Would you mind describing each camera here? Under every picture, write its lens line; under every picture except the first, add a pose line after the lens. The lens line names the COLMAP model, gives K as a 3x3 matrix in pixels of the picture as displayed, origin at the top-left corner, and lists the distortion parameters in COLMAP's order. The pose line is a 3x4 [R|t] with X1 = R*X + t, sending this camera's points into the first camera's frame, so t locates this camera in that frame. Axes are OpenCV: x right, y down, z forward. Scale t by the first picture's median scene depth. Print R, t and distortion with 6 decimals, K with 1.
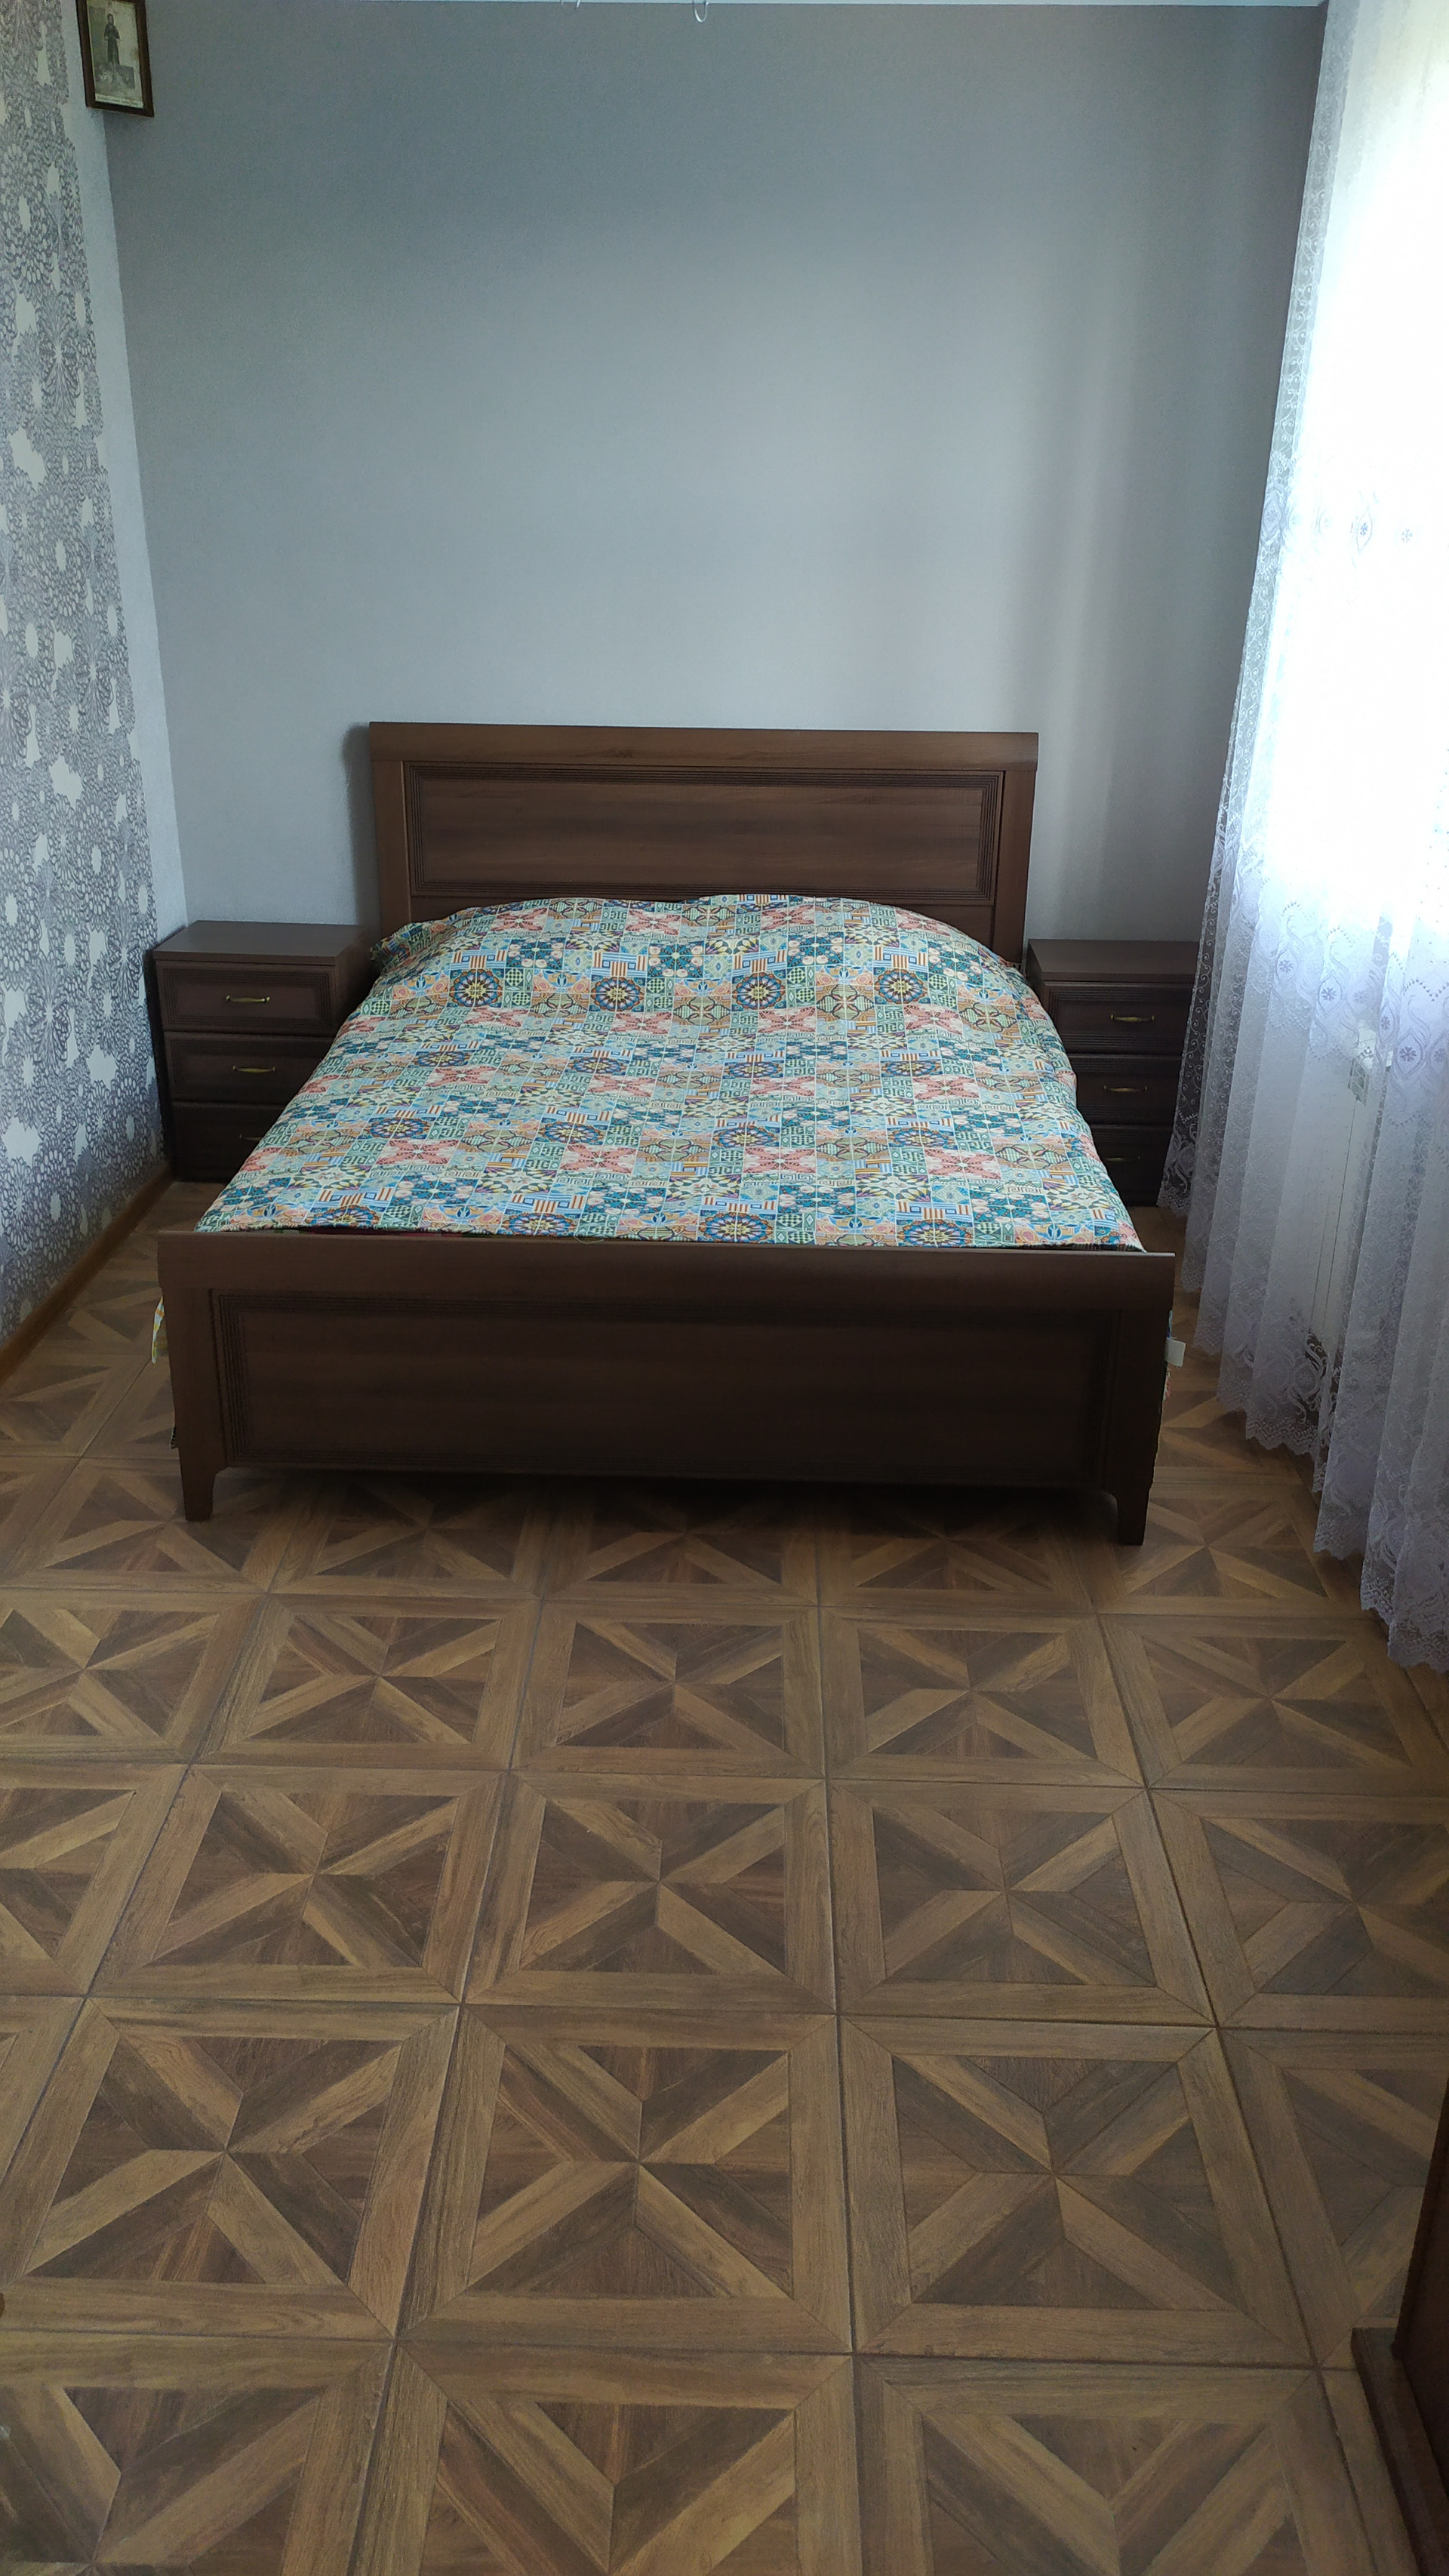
lens RADIAL K [[1967.3, 0, 732.1], [0, 1967.3, 1289.1], [0, 0, 1]] dist [0.024023, -0.012349]
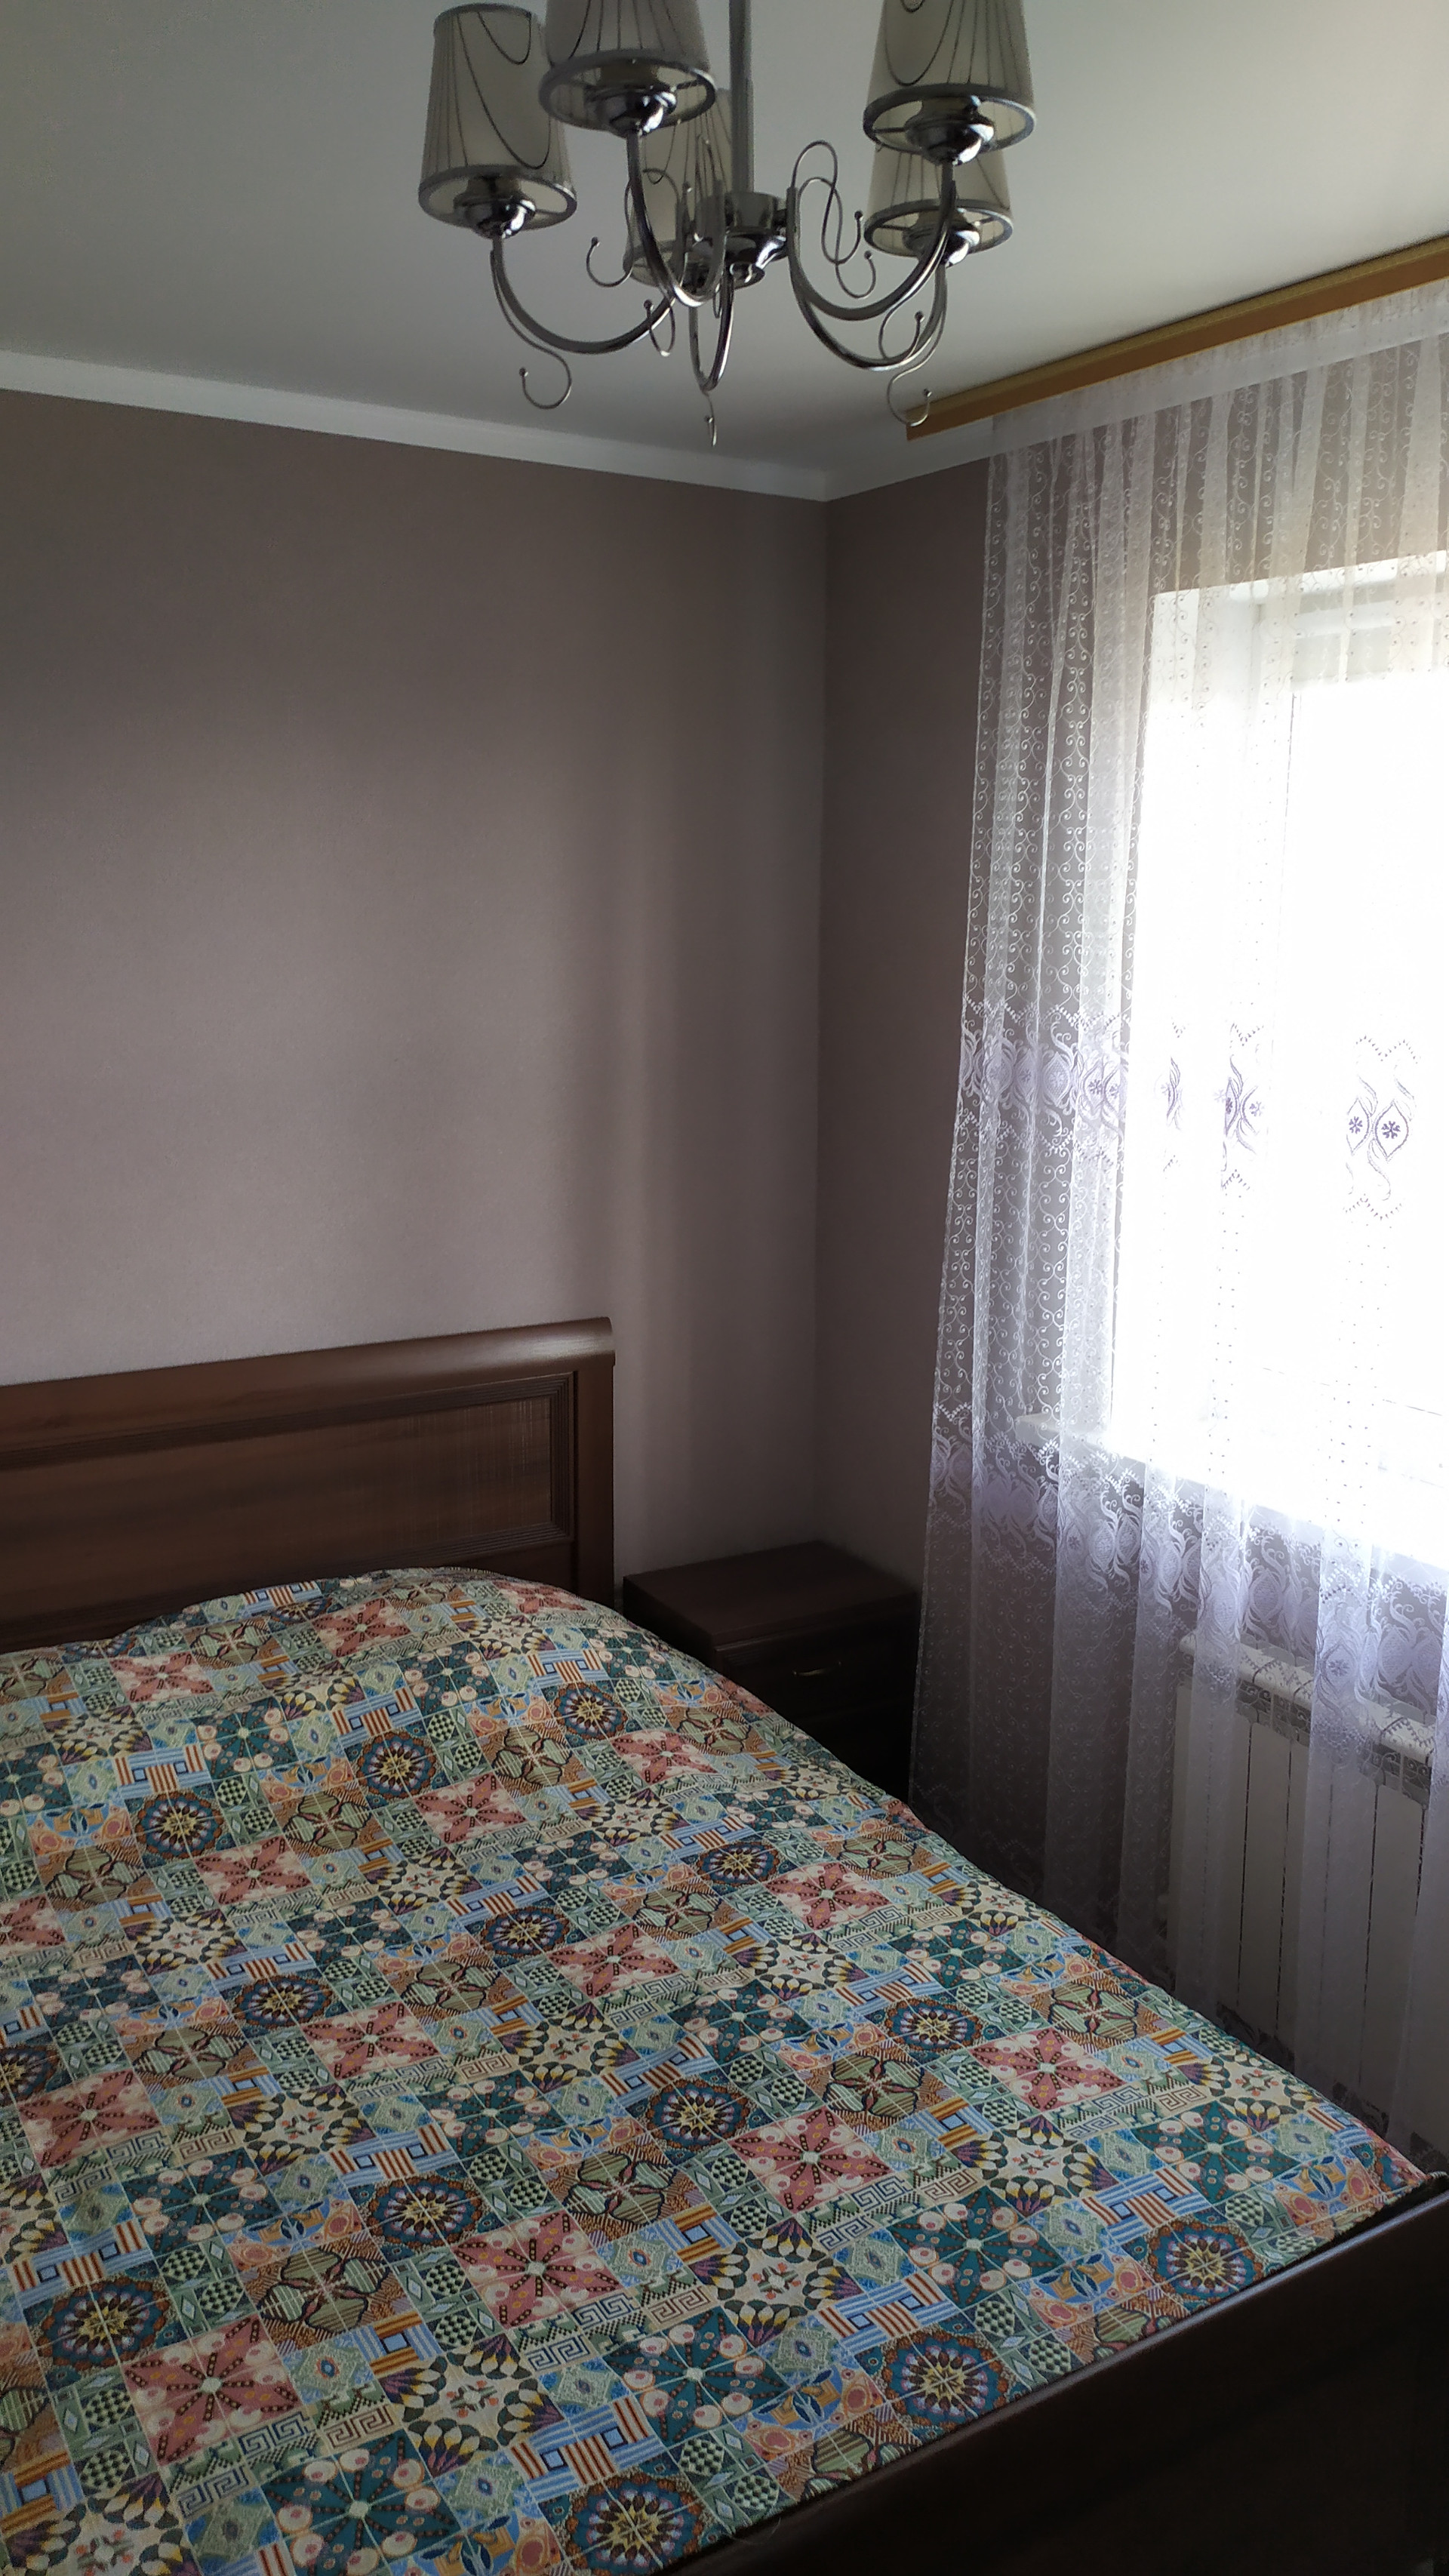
lens RADIAL K [[1967.3, 0, 725.0], [0, 1967.3, 1276.2], [0, 0, 1]] dist [0.024023, -0.012349]
pose [[0.826553, -0.110125, 0.551980, -0.262781], [0.208943, 0.970632, -0.119229, -0.226630], [-0.522640, 0.213882, 0.825289, 0.395341]]
